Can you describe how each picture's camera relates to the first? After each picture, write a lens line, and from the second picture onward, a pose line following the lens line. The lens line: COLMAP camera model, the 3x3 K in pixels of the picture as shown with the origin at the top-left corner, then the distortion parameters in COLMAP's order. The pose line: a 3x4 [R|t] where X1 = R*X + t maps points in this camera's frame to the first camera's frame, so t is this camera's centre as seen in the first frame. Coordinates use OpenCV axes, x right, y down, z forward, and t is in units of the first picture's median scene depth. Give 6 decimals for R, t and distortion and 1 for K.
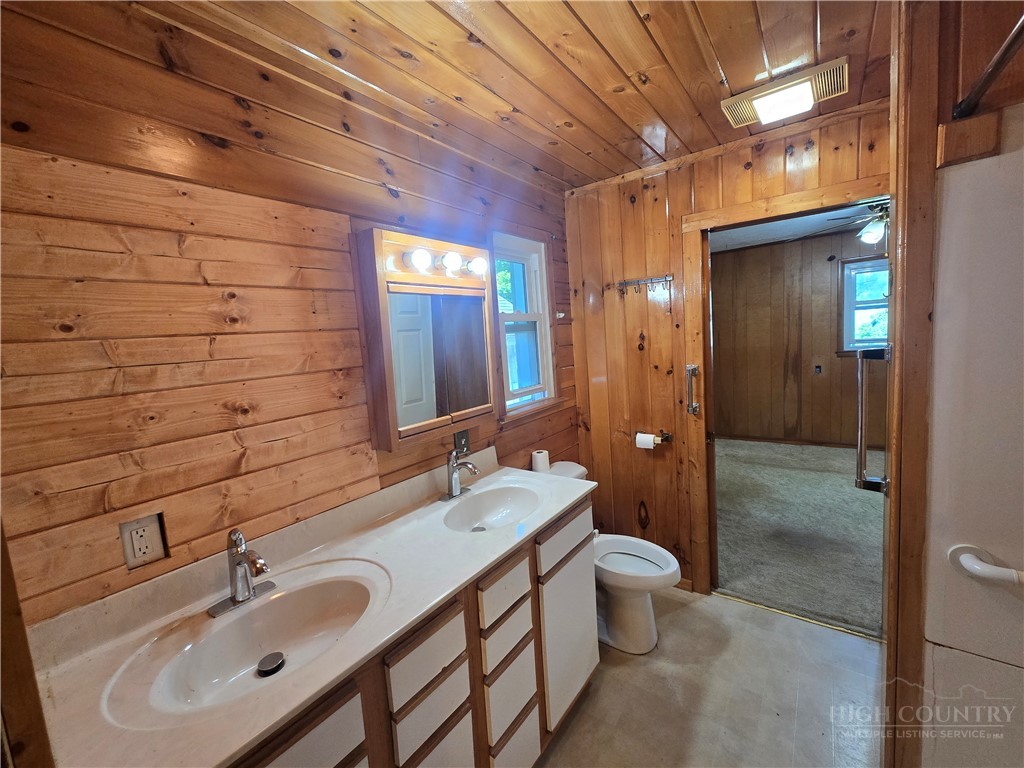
lens RADIAL K [[416.0, 0, 510.6], [0, 416.0, 381.5], [0, 0, 1]] dist [-0.002729, -0.000477]
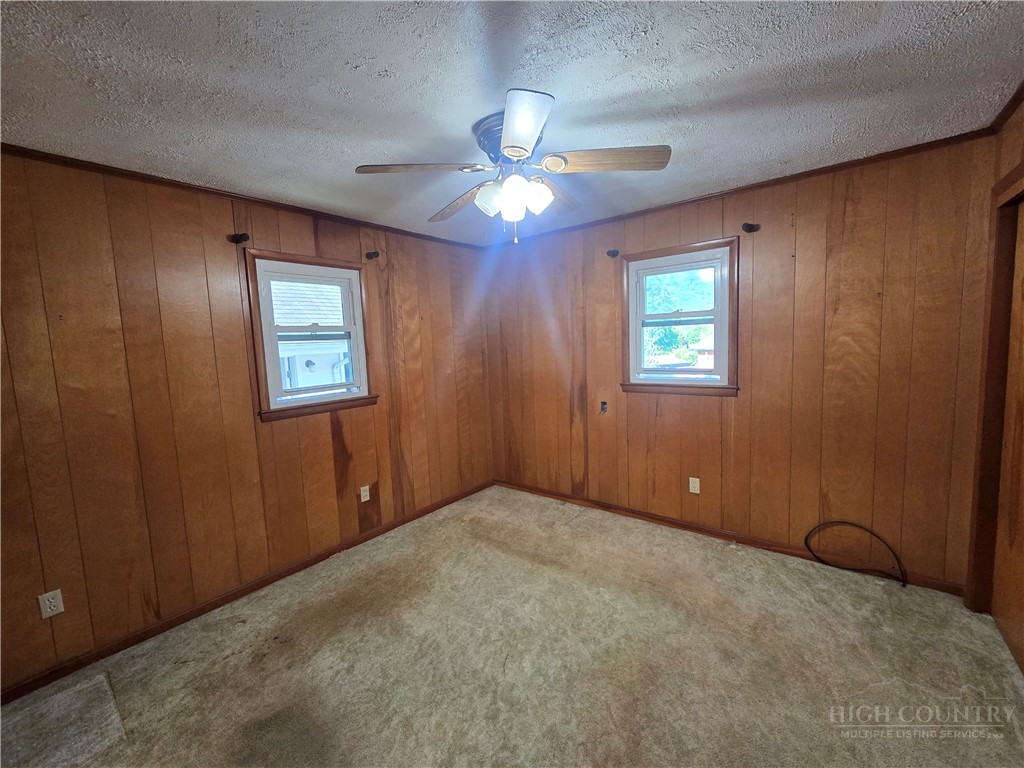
lens RADIAL K [[416.0, 0, 512.0], [0, 416.0, 381.8], [0, 0, 1]] dist [-0.002729, -0.000477]
pose [[0.999090, 0.034257, -0.025415, 0.607516], [-0.034263, 0.999413, 0.000178, -0.068326], [0.025406, 0.000693, 0.999677, 0.273612]]
